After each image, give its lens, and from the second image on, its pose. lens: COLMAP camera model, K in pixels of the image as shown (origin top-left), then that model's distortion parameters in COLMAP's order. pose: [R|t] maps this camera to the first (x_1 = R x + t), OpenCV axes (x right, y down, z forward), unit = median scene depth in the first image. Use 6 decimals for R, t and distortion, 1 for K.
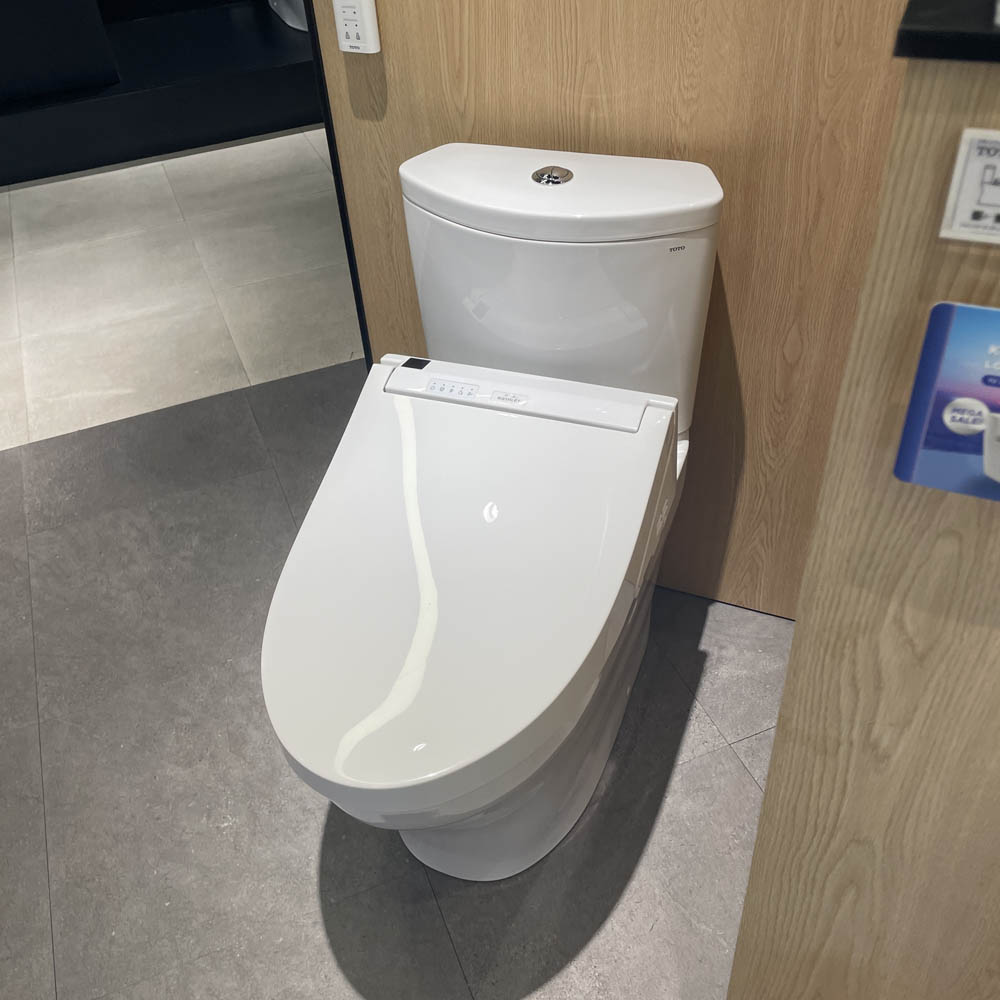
lens RADIAL K [[1003.6, 0, 500.8], [0, 1003.6, 491.0], [0, 0, 1]] dist [0.088584, -0.140868]
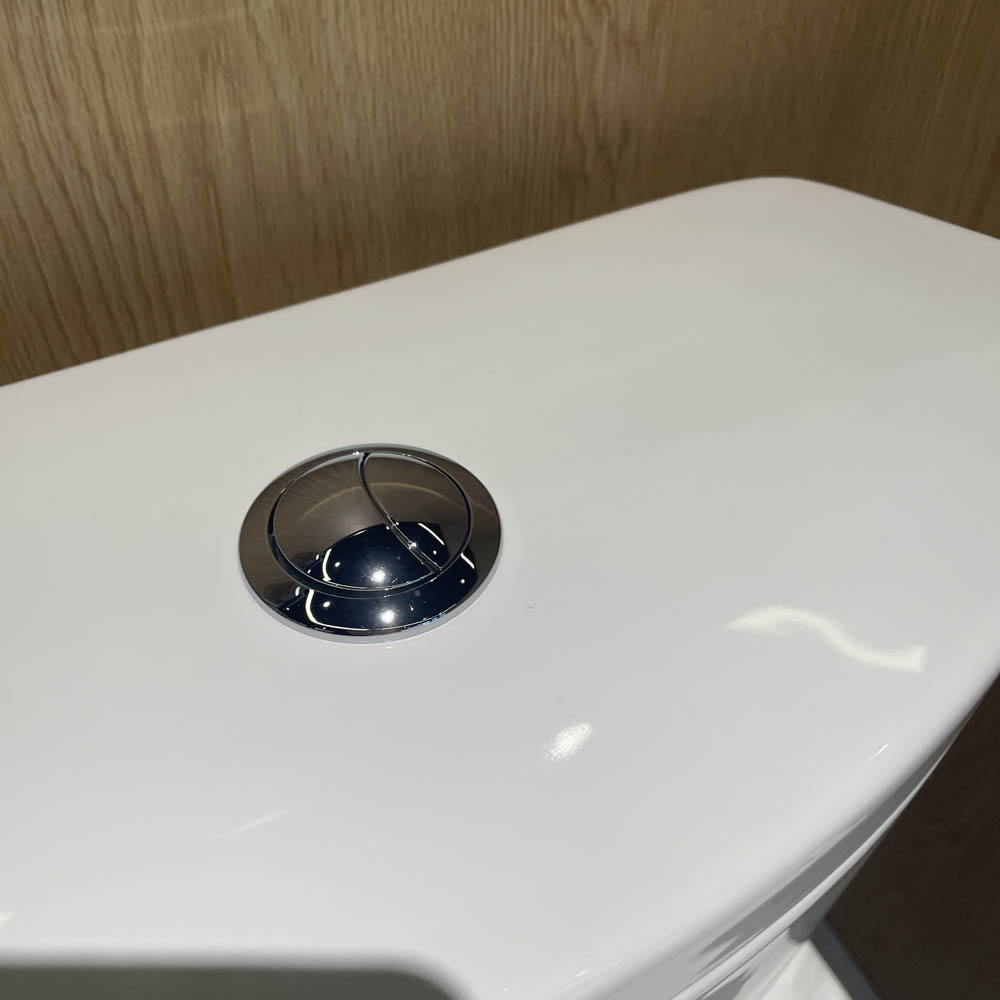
lens RADIAL K [[1034.9, 0, 500.0], [0, 1034.9, 500.0], [0, 0, 1]] dist [0.073221, -0.121822]
pose [[0.674467, -0.485116, 0.556557, -0.022598], [0.442774, 0.869002, 0.220876, -0.312705], [-0.590800, 0.097455, 0.800910, 0.777108]]
